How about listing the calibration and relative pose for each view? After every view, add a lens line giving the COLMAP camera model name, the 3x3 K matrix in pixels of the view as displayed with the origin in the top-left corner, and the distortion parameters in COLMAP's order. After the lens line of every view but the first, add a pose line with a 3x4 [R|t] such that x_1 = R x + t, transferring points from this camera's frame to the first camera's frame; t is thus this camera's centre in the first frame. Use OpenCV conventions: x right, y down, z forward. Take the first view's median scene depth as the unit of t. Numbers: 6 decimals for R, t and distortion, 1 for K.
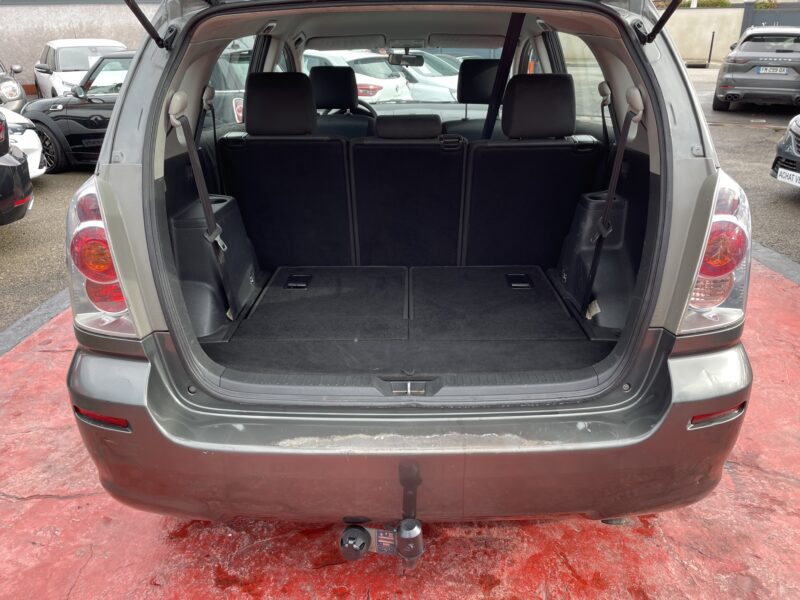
lens RADIAL K [[609.0, 0, 403.9], [0, 609.0, 298.6], [0, 0, 1]] dist [0.065836, -0.089286]
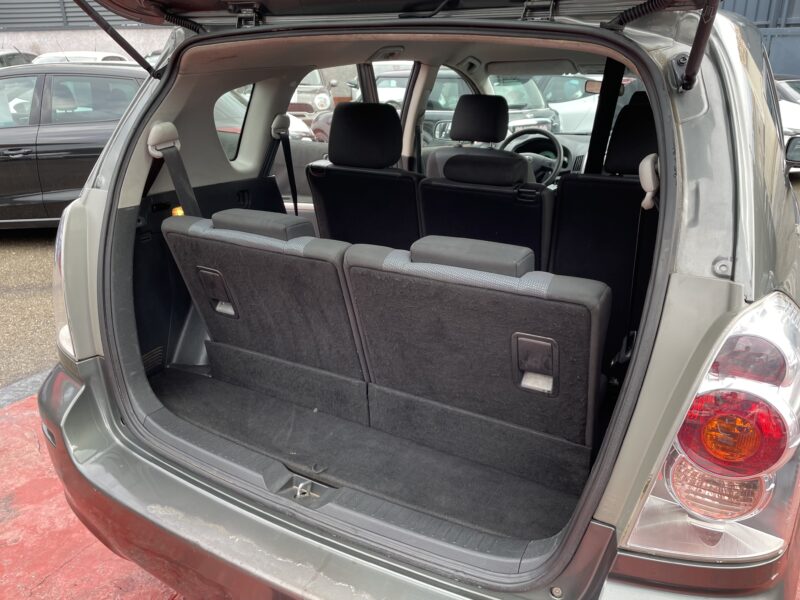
lens RADIAL K [[610.7, 0, 400.0], [0, 610.7, 300.0], [0, 0, 1]] dist [0.058252, -0.080558]
pose [[0.877795, 0.185053, -0.441850, 0.336813], [-0.195776, 0.980409, 0.021675, -0.113041], [0.437205, 0.067477, 0.896827, 0.219912]]
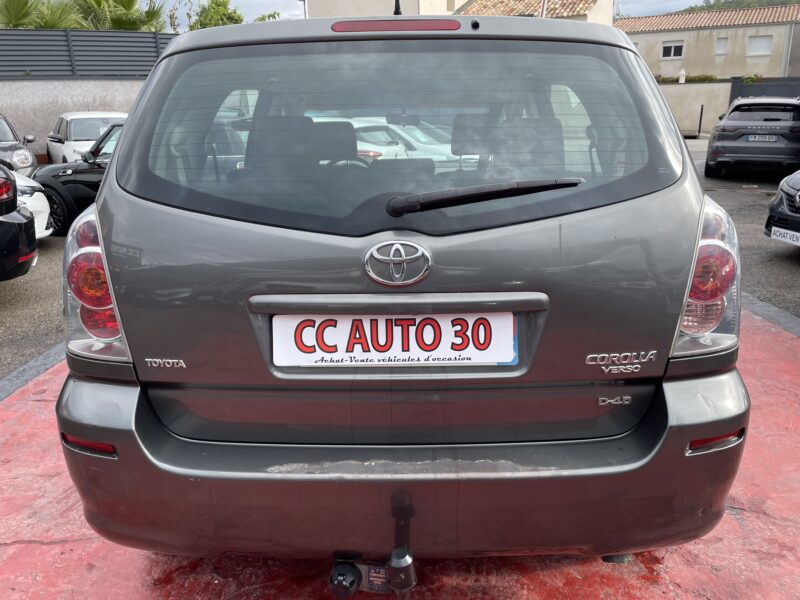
lens RADIAL K [[610.7, 0, 400.0], [0, 610.7, 300.0], [0, 0, 1]] dist [0.058252, -0.080558]
pose [[0.999973, -0.000662, -0.007364, 0.010527], [-0.000146, 0.994013, -0.109259, 0.052993], [0.007393, 0.109257, 0.993986, -0.000982]]
